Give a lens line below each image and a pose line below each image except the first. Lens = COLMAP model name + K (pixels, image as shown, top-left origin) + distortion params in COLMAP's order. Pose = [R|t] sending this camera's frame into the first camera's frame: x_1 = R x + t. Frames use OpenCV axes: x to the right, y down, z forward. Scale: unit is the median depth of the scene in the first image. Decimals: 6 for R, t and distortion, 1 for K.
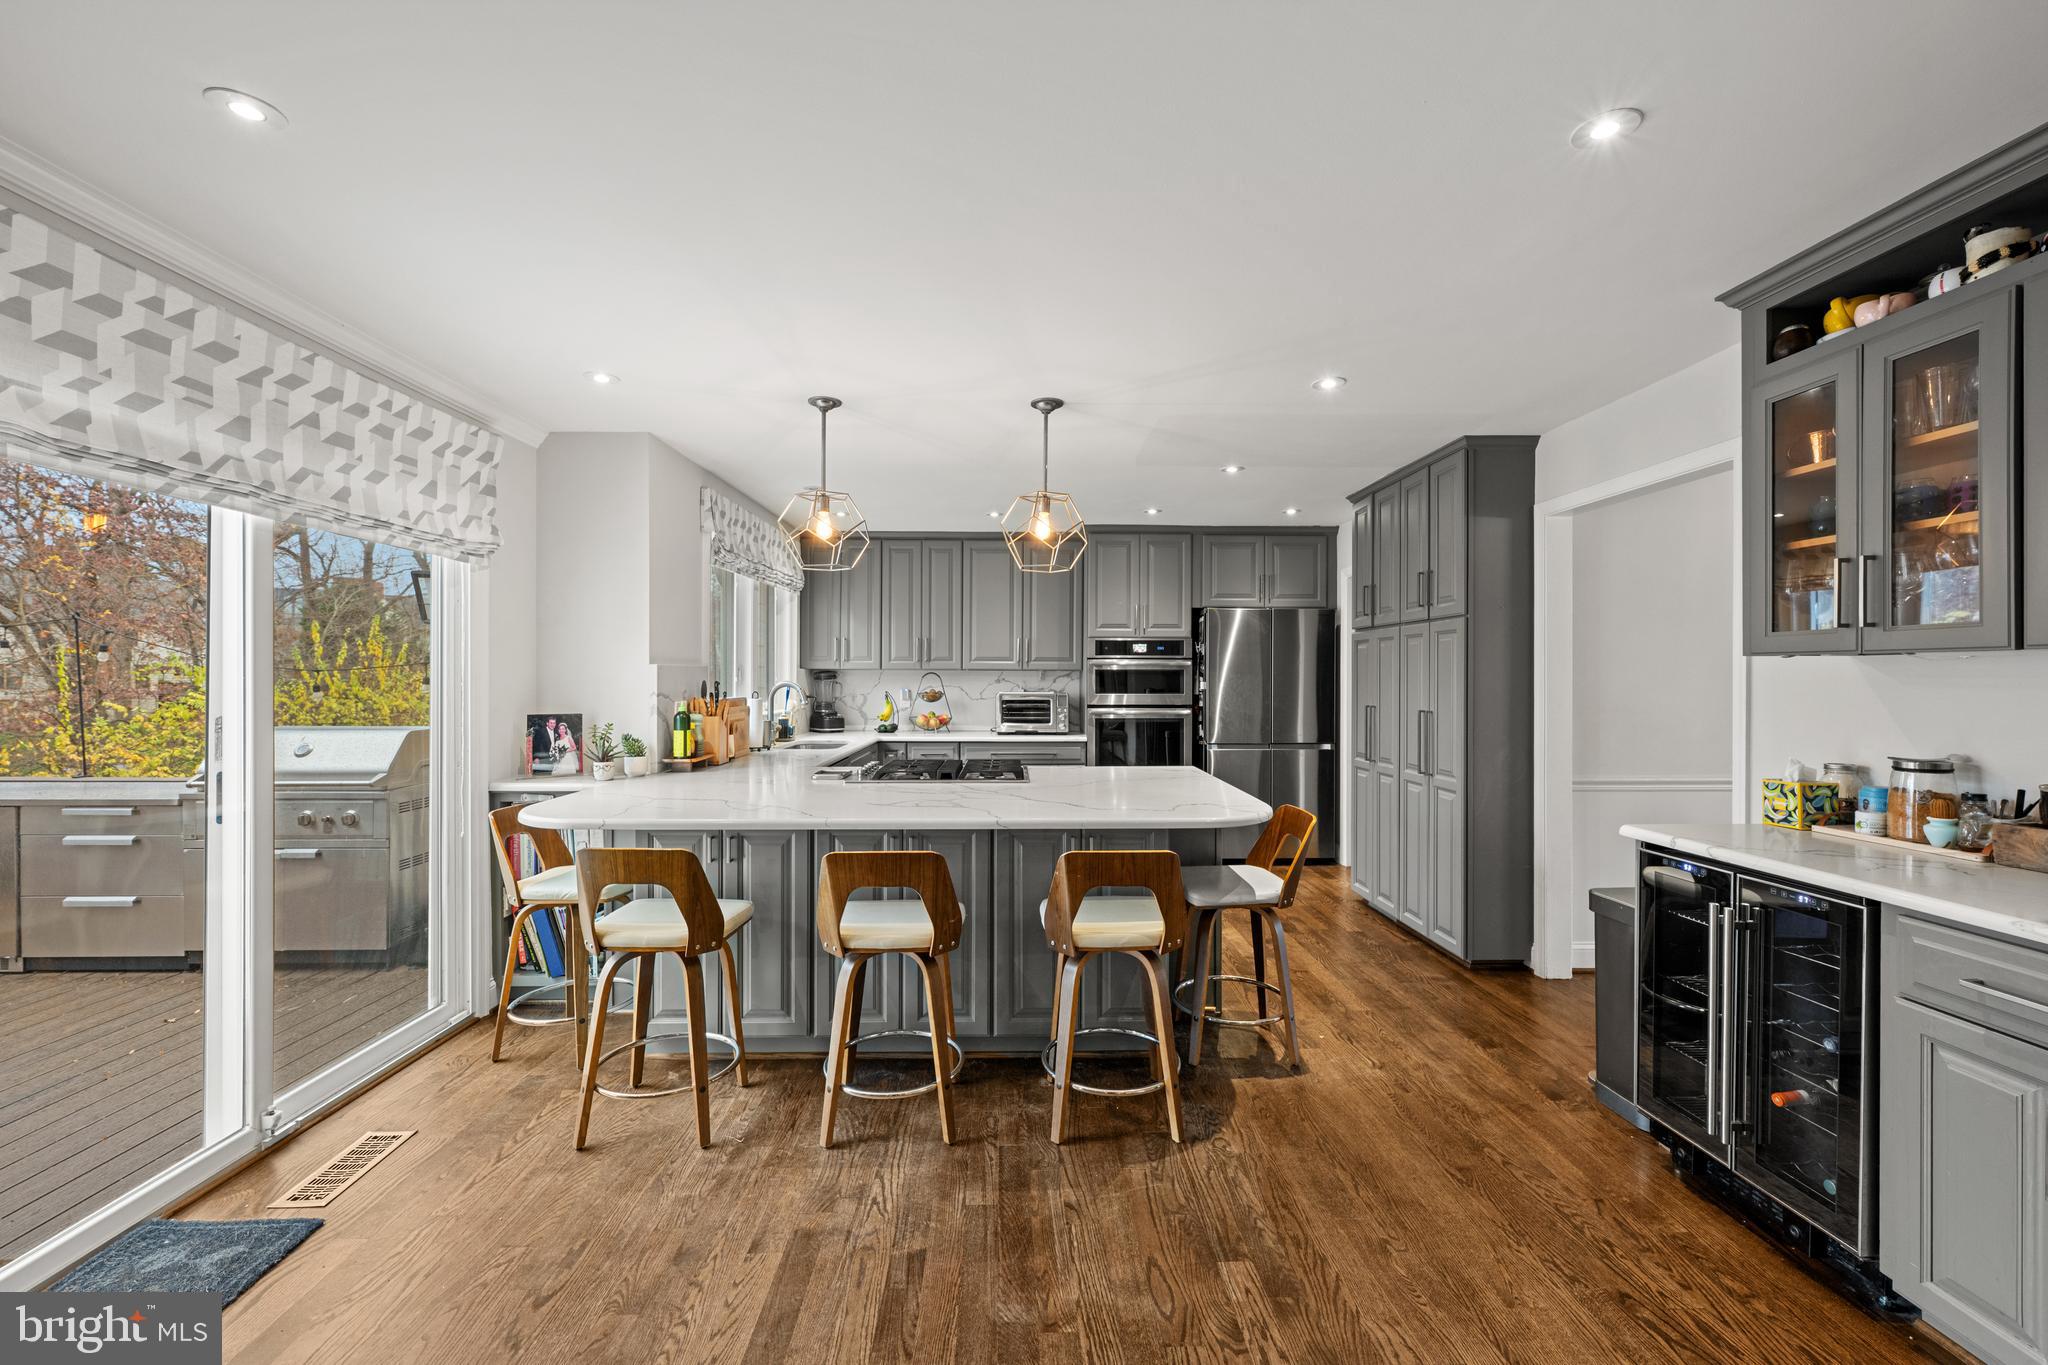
lens RADIAL K [[817.2, 0, 1023.7], [0, 817.2, 679.6], [0, 0, 1]] dist [0.000340, 0.000236]
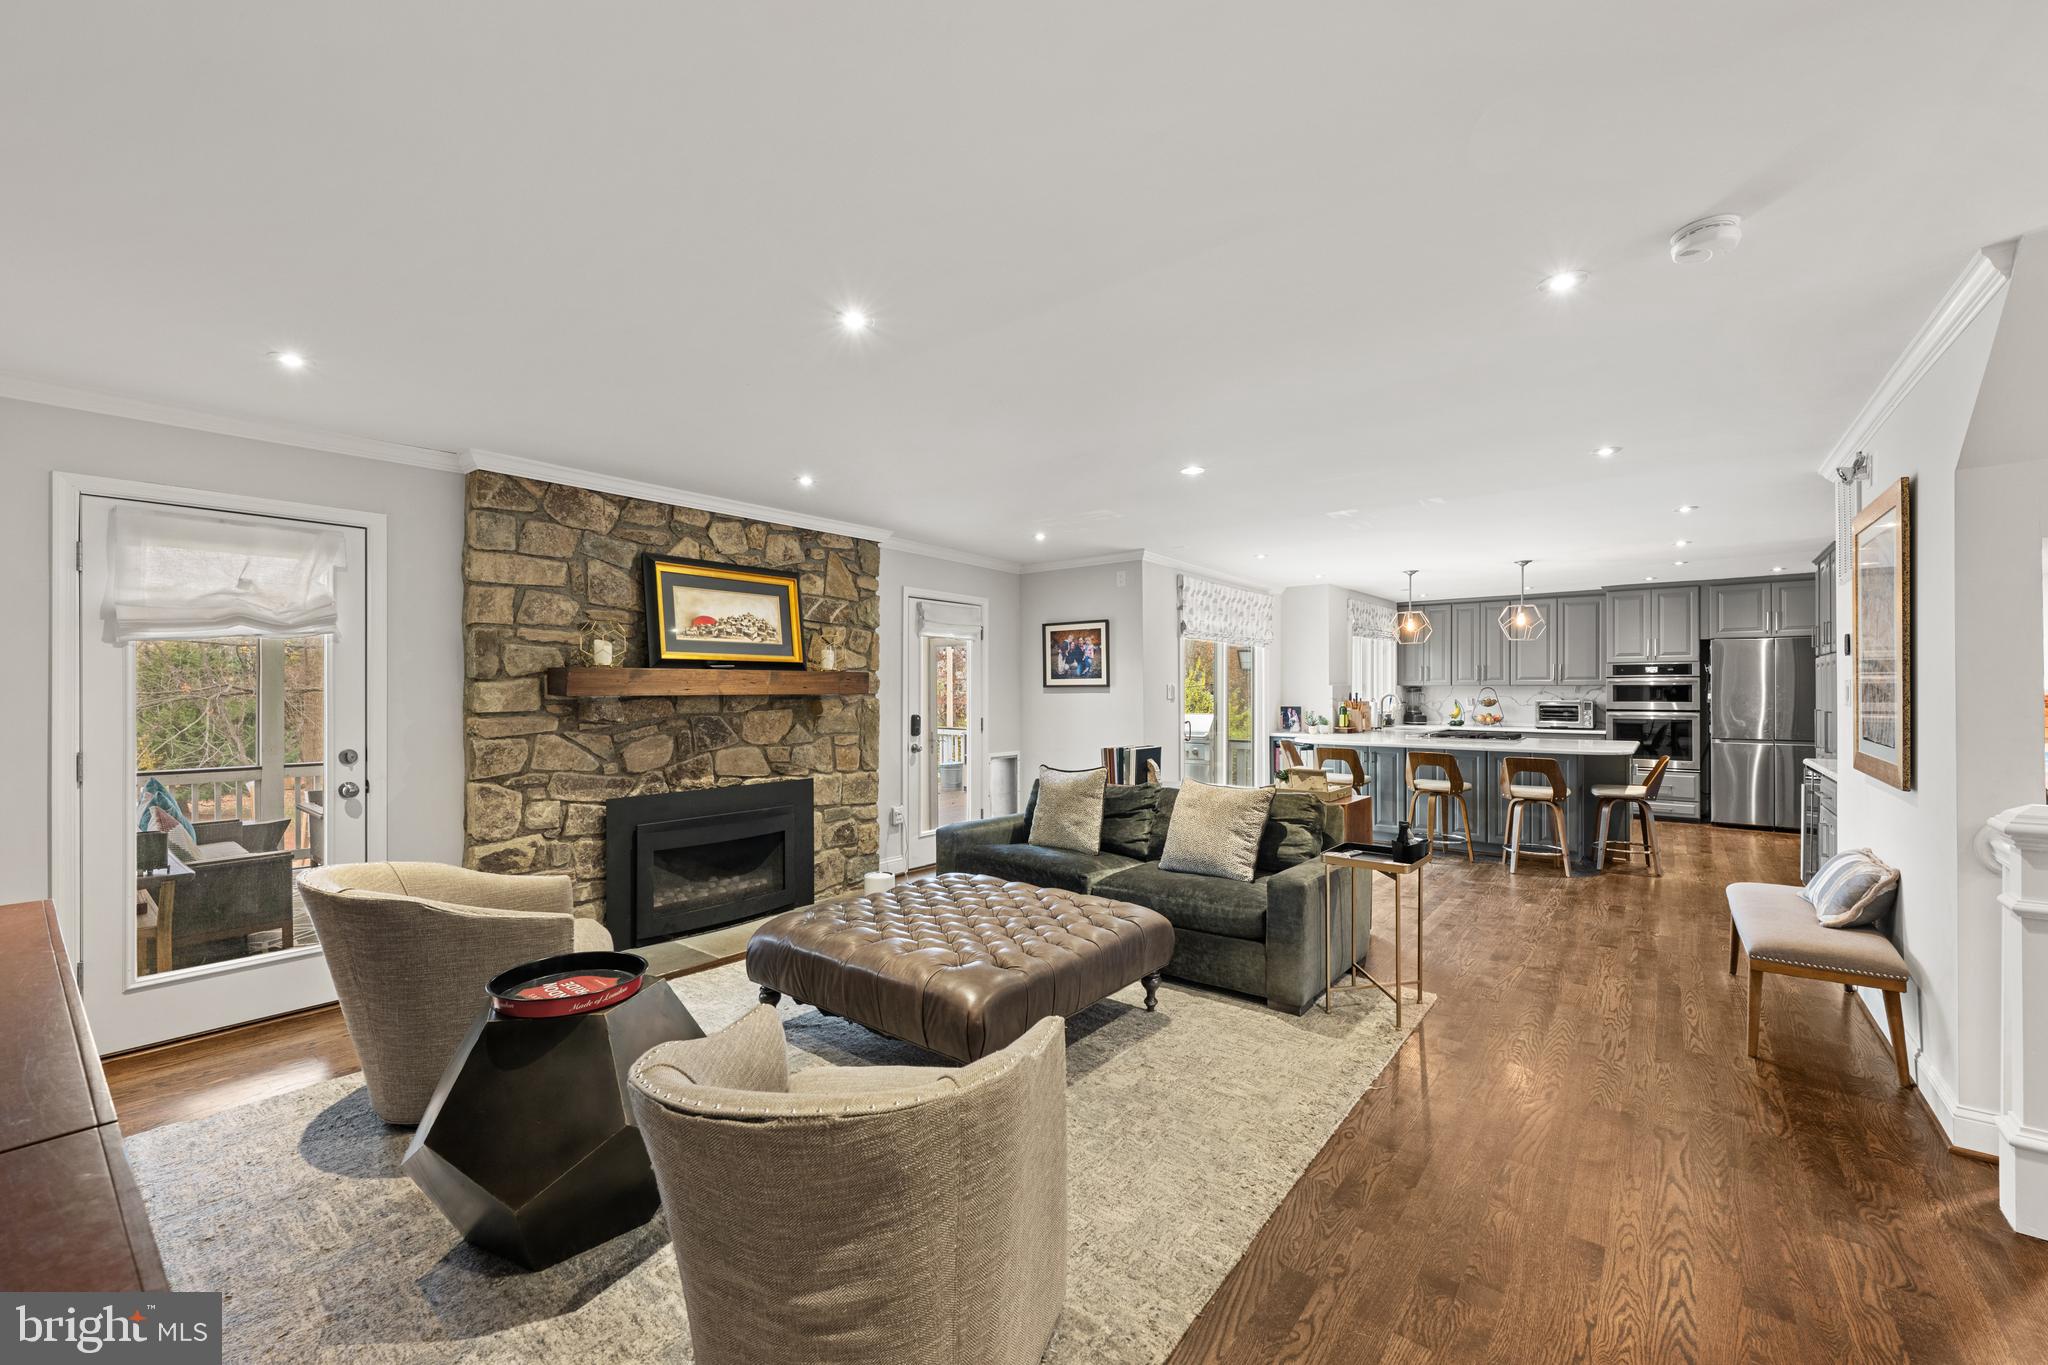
lens RADIAL K [[810.4, 0, 1020.5], [0, 810.4, 689.8], [0, 0, 1]] dist [-0.000740, 0.000038]
pose [[0.767365, -0.002908, -0.641204, 0.334572], [0.000572, 0.999992, -0.003850, 0.002179], [0.641211, 0.002588, 0.767360, -1.302067]]
